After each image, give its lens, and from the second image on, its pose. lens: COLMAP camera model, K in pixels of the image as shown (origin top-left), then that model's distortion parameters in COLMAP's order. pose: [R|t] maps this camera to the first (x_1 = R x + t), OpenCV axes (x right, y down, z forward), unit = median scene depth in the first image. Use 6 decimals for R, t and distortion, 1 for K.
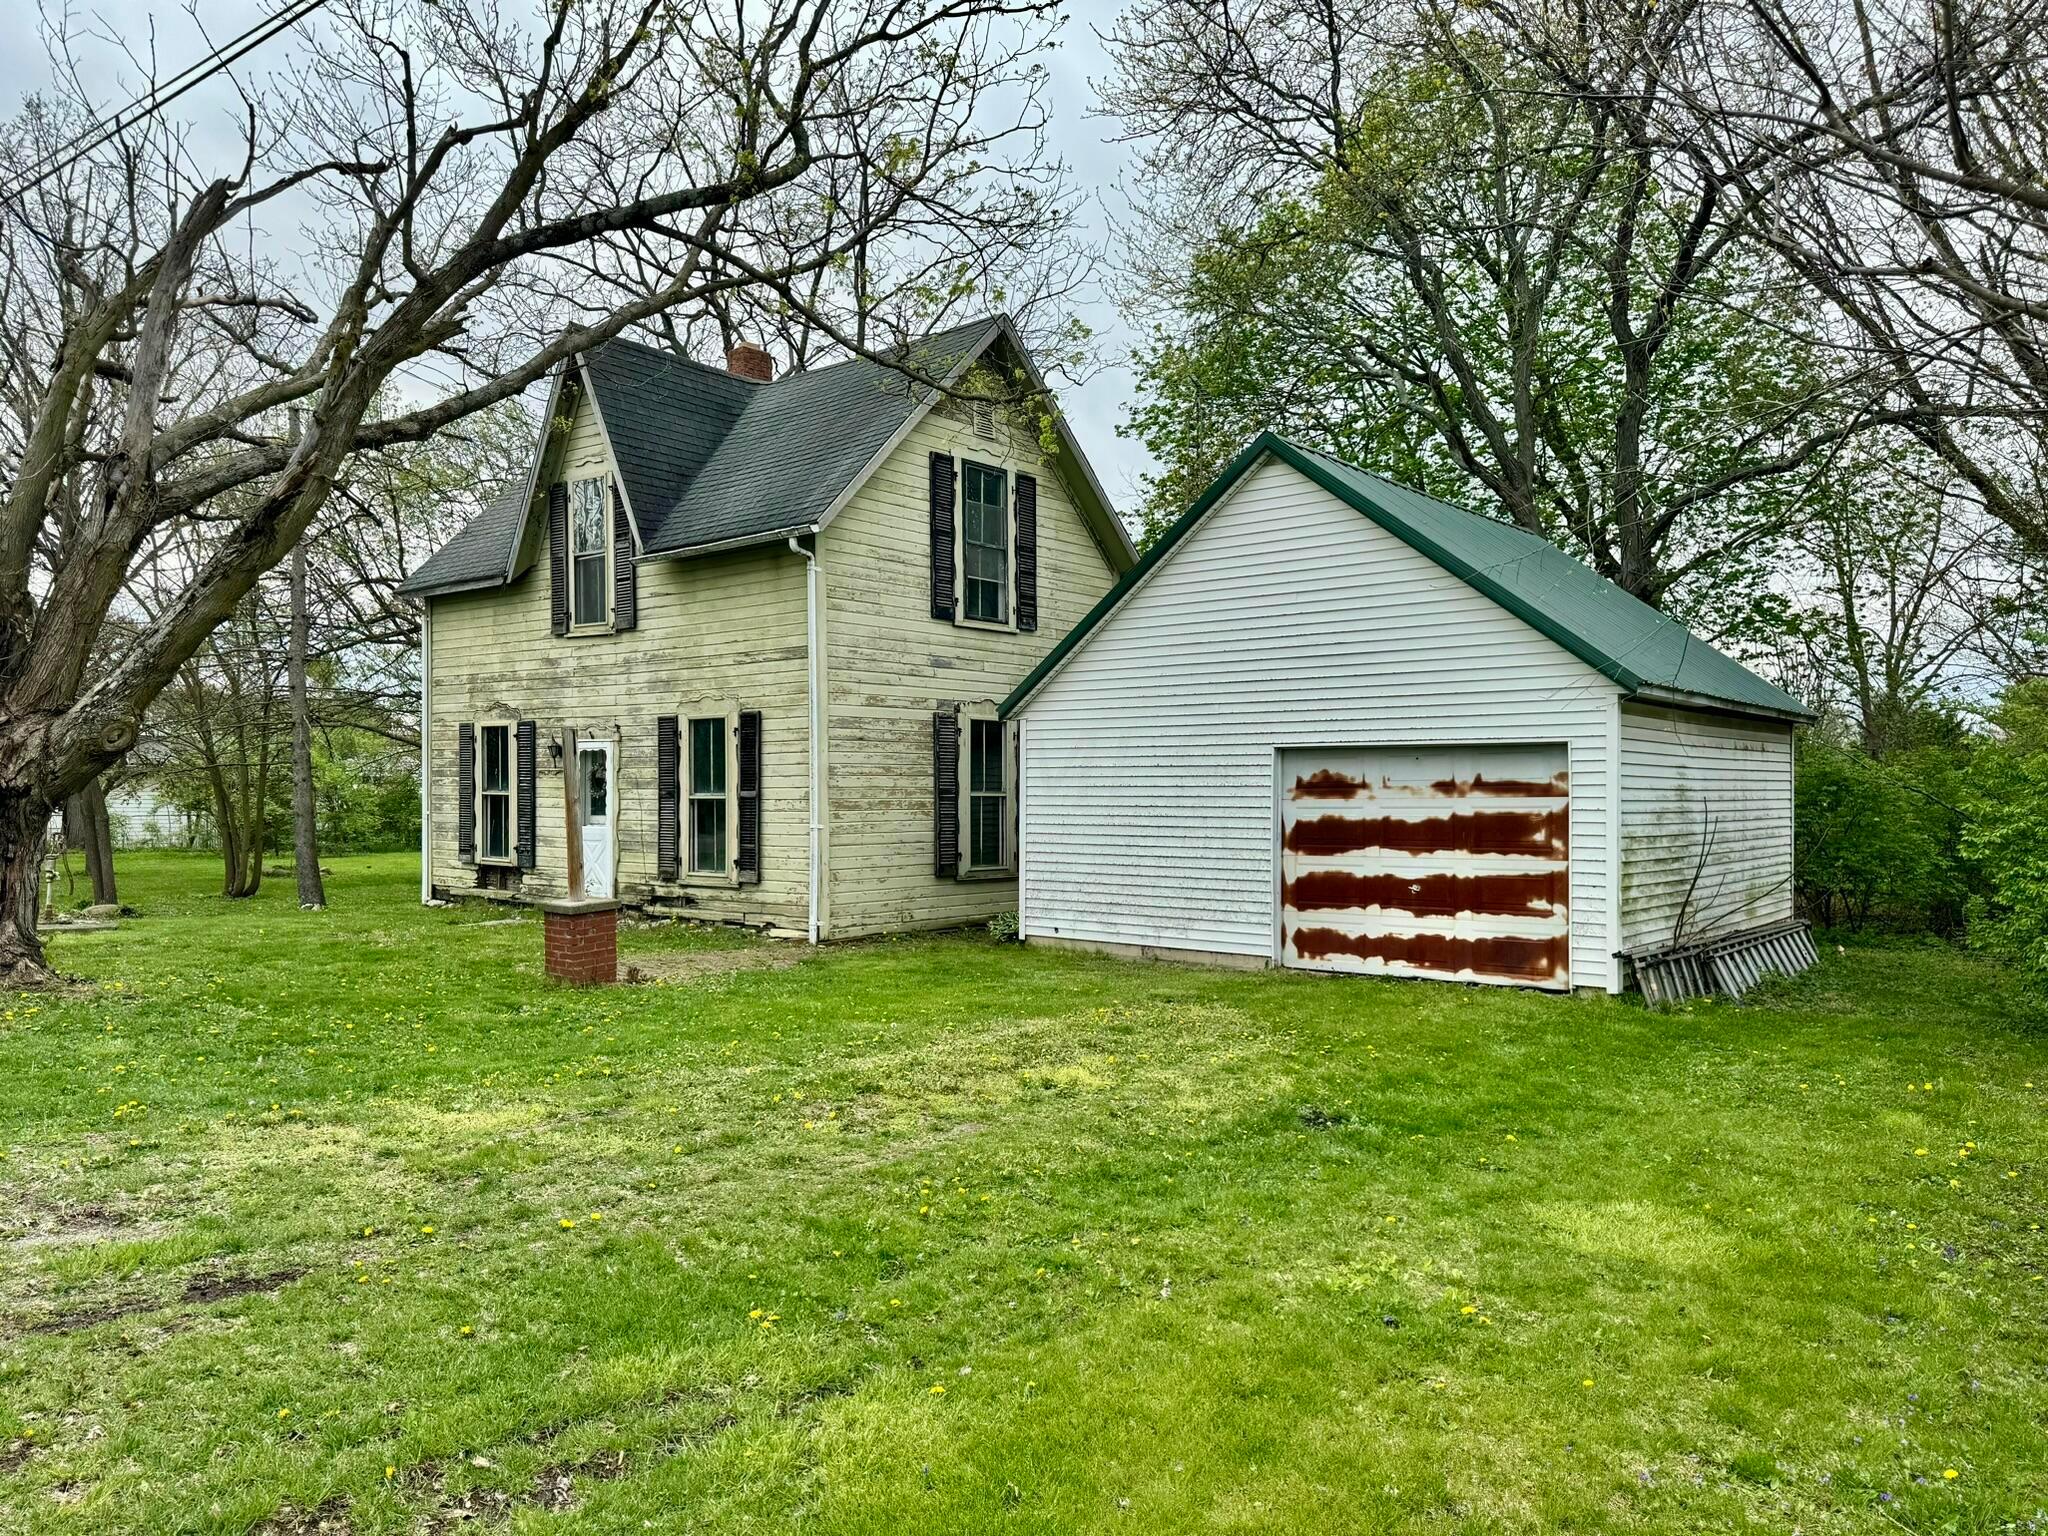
lens RADIAL K [[1455.6, 0, 1025.2], [0, 1455.6, 782.1], [0, 0, 1]] dist [0.084320, 0.000471]
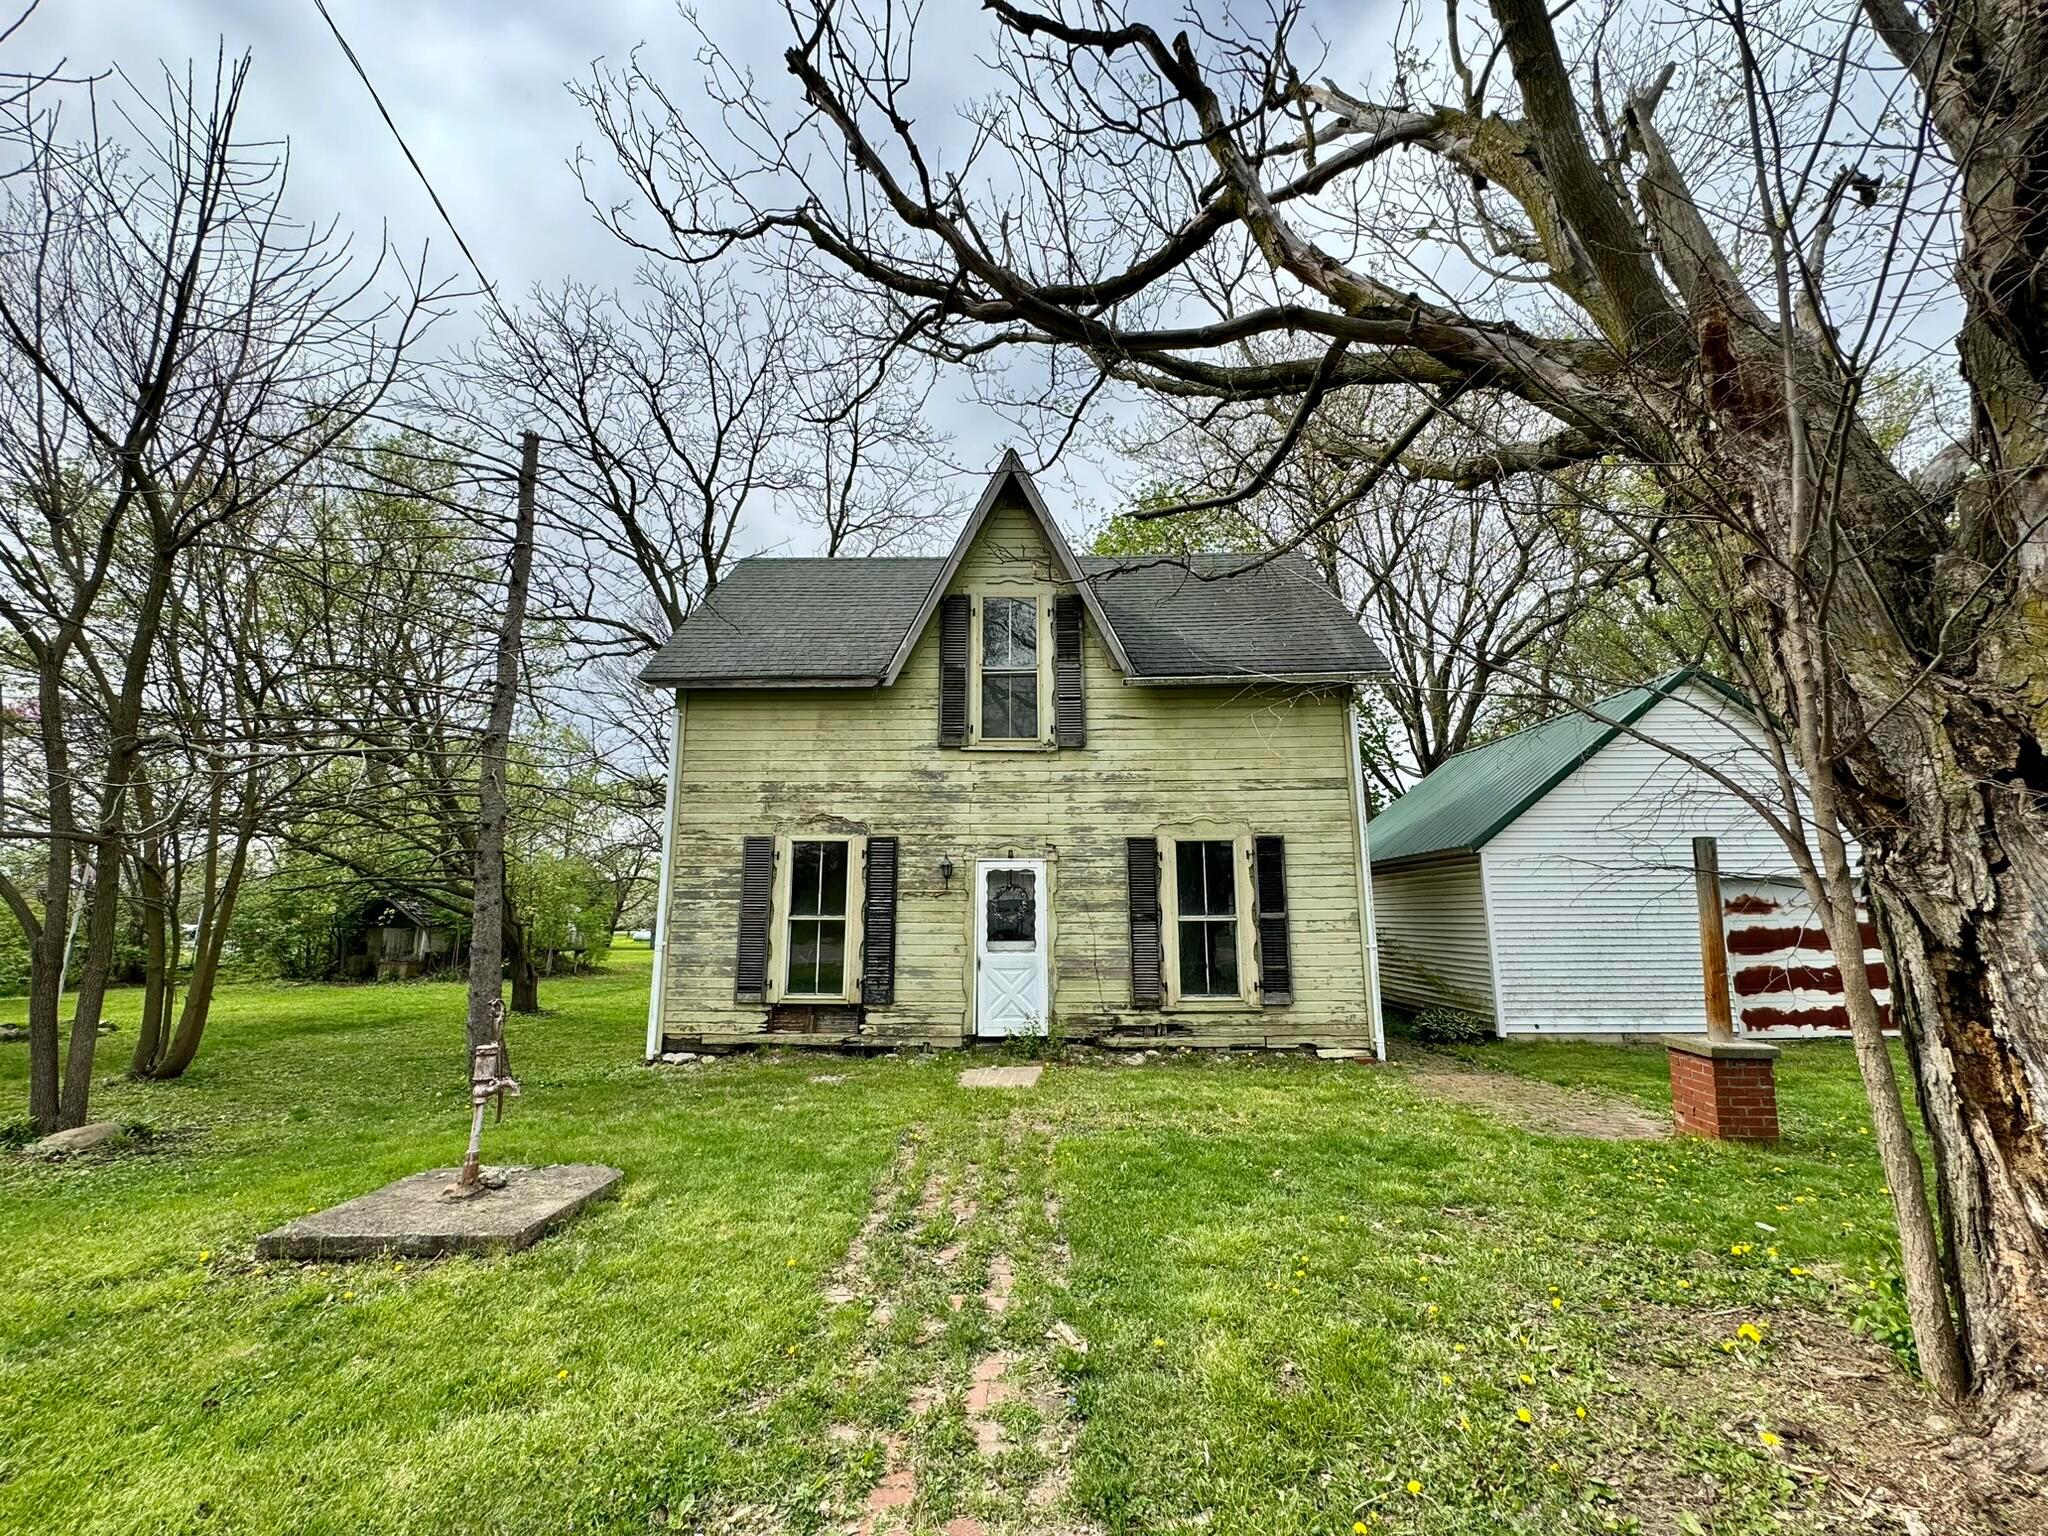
lens RADIAL K [[822.4, 0, 1024.0], [0, 822.4, 763.6], [0, 0, 1]] dist [-0.001527, -0.000503]
pose [[0.777480, 0.103689, 0.620301, -0.658226], [0.002670, 0.985762, -0.168127, -0.000730], [-0.628902, 0.132372, 0.766133, 0.614846]]
